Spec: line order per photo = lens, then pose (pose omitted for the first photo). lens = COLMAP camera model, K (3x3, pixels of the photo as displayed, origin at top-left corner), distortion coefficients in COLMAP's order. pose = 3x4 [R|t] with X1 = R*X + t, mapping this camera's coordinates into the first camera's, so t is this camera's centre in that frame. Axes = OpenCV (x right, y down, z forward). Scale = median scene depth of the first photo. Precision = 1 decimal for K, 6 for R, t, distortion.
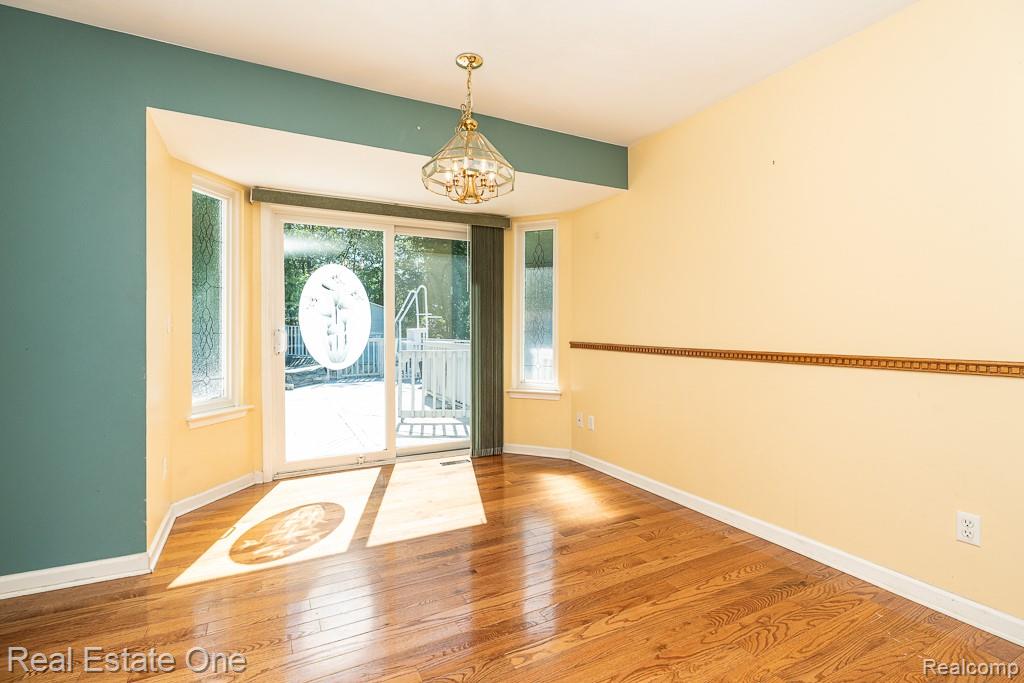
lens RADIAL K [[468.6, 0, 515.3], [0, 468.6, 335.6], [0, 0, 1]] dist [-0.010211, 0.003906]
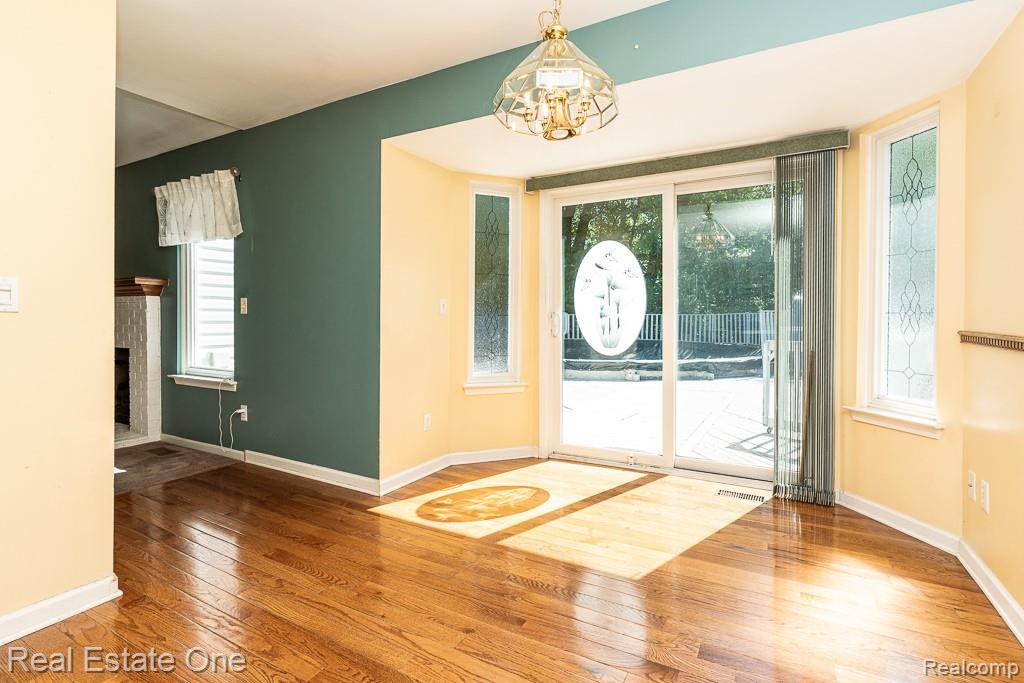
lens RADIAL K [[493.7, 0, 510.8], [0, 493.7, 324.7], [0, 0, 1]] dist [-0.005900, -0.000247]
pose [[0.555326, 0.012005, -0.831546, 0.386348], [-0.011279, 0.999913, 0.006903, 0.009620], [0.831556, 0.005546, 0.555413, 0.367062]]
